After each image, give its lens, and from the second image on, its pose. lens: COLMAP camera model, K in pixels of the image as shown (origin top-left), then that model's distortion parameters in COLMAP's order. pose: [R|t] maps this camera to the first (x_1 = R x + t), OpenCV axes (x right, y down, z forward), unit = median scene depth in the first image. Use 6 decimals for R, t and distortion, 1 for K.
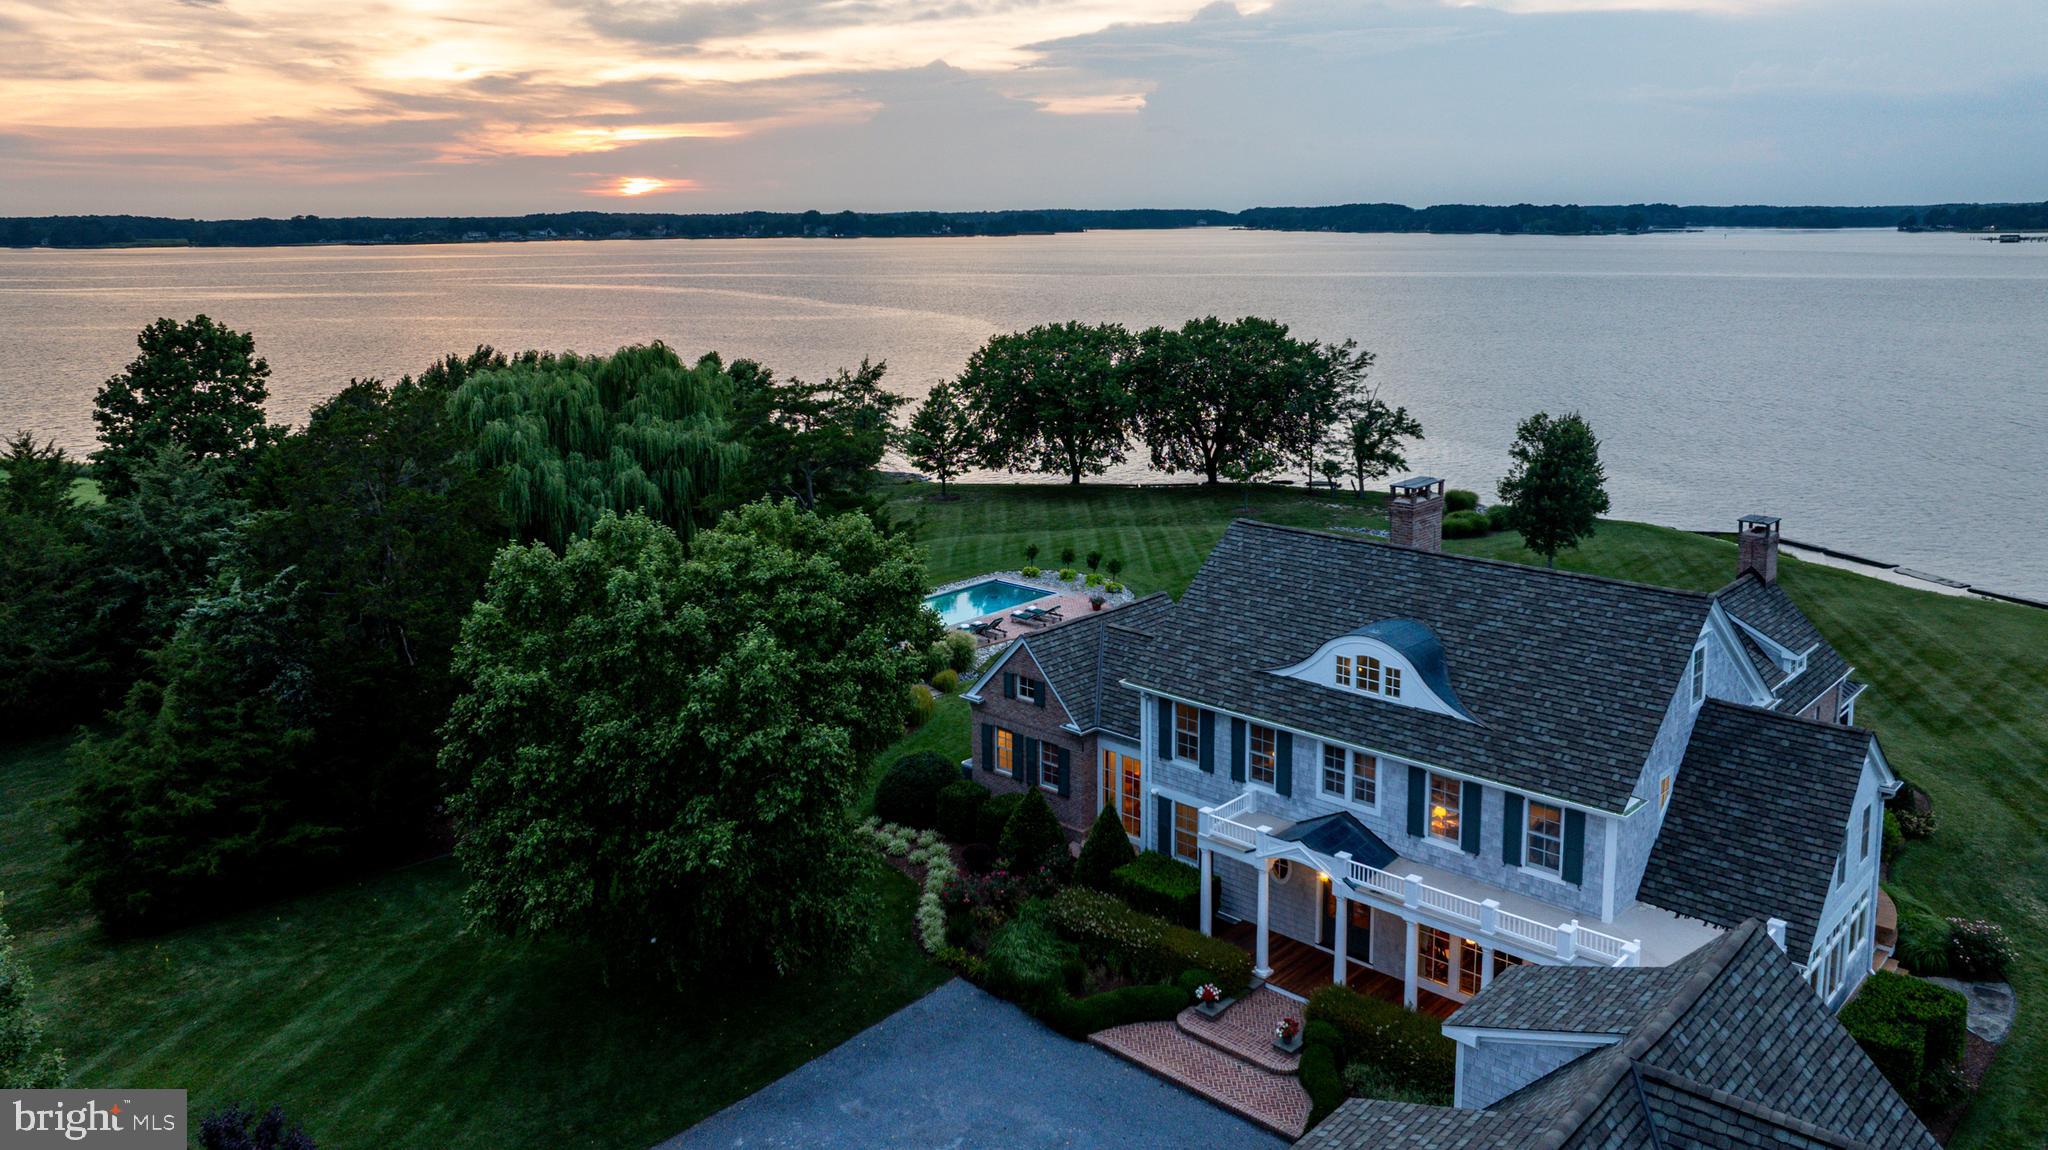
lens RADIAL K [[1521.1, 0, 955.8], [0, 1521.1, 345.4], [0, 0, 1]] dist [-0.014035, 0.002117]
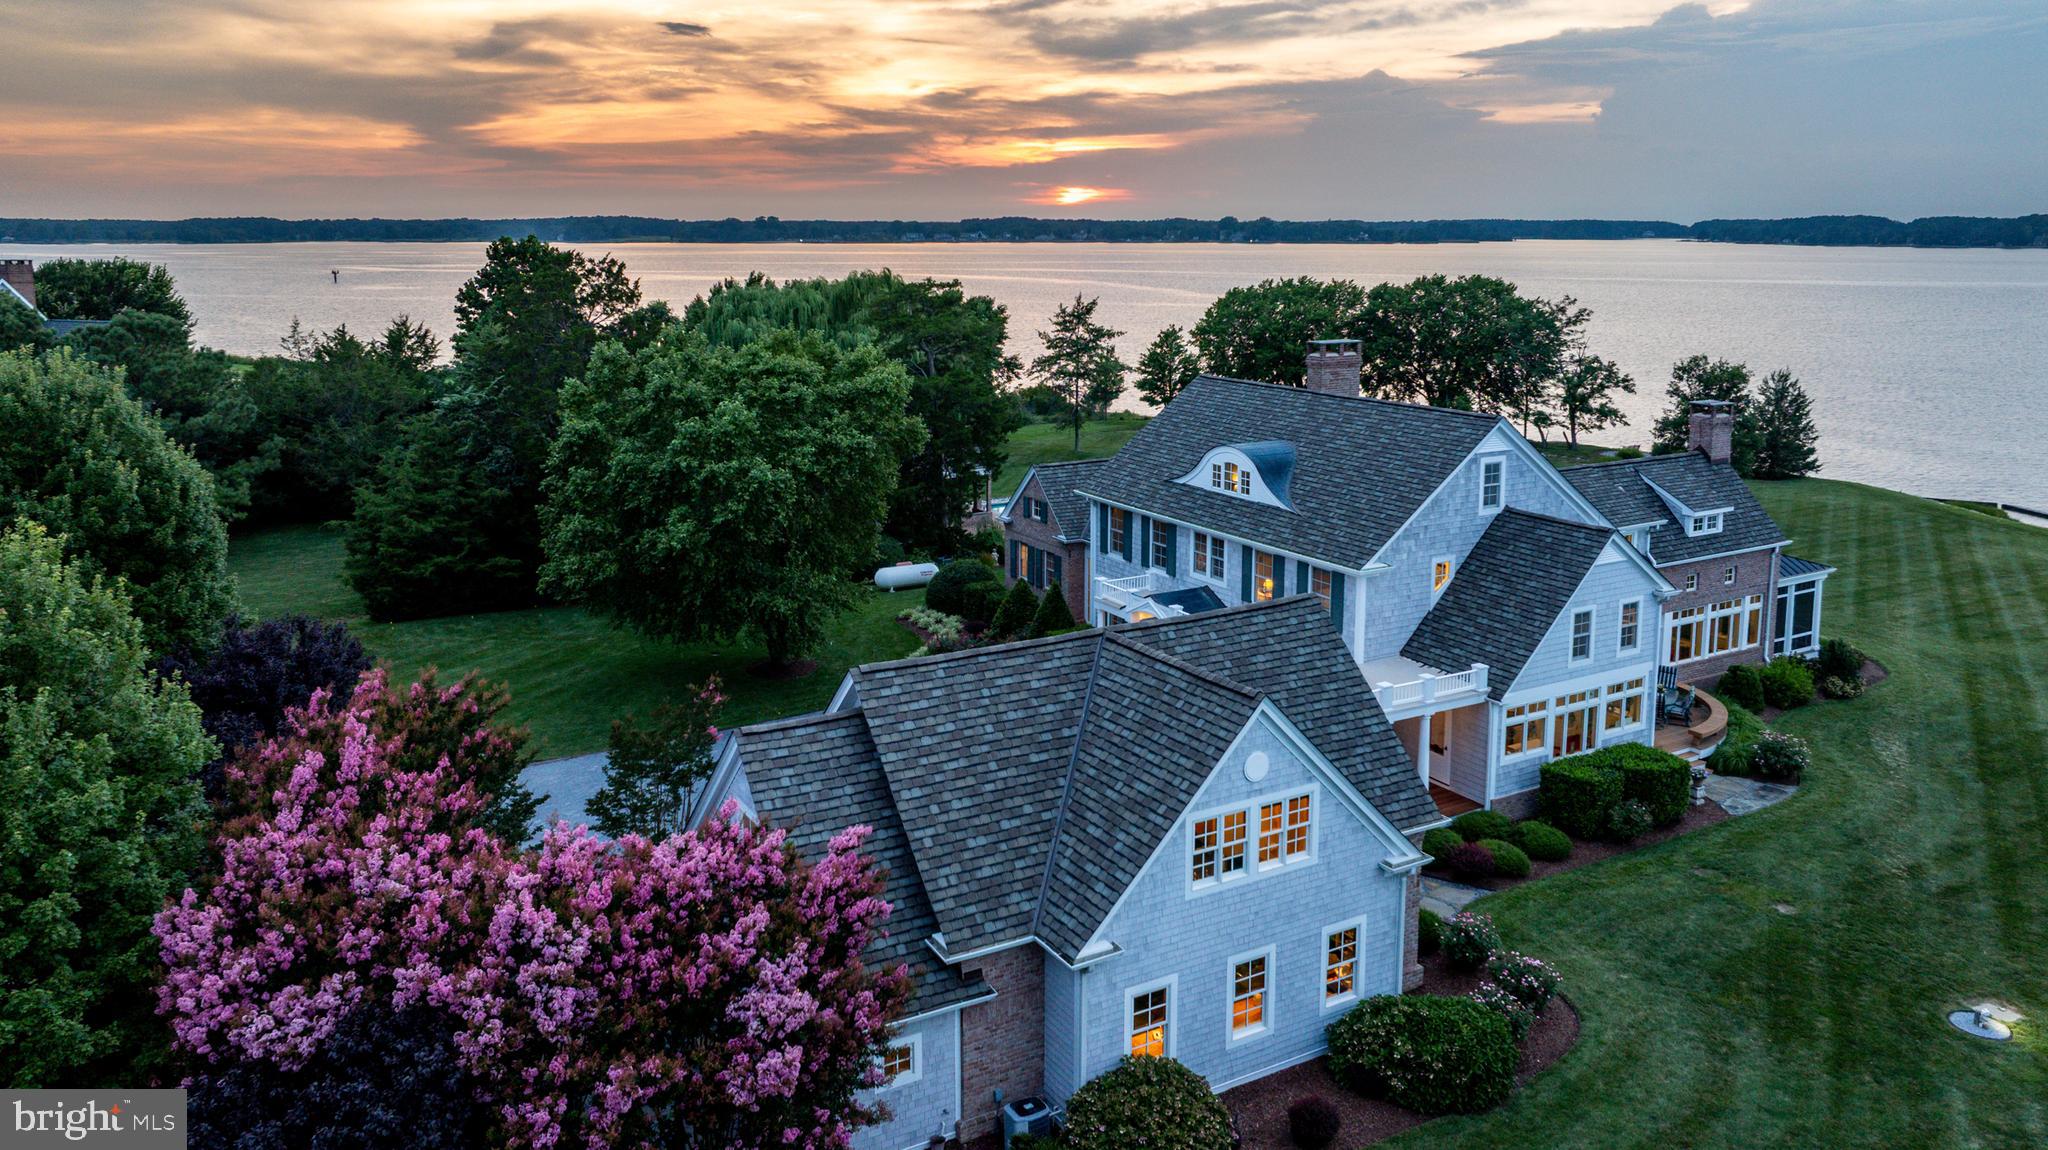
lens RADIAL K [[1485.6, 0, 954.5], [0, 1485.6, 374.5], [0, 0, 1]] dist [-0.010634, 0.004443]
pose [[0.958092, 0.037224, -0.284032, 0.218409], [-0.033418, 0.999275, 0.018238, 0.065966], [0.284505, -0.007982, 0.958641, -0.118429]]
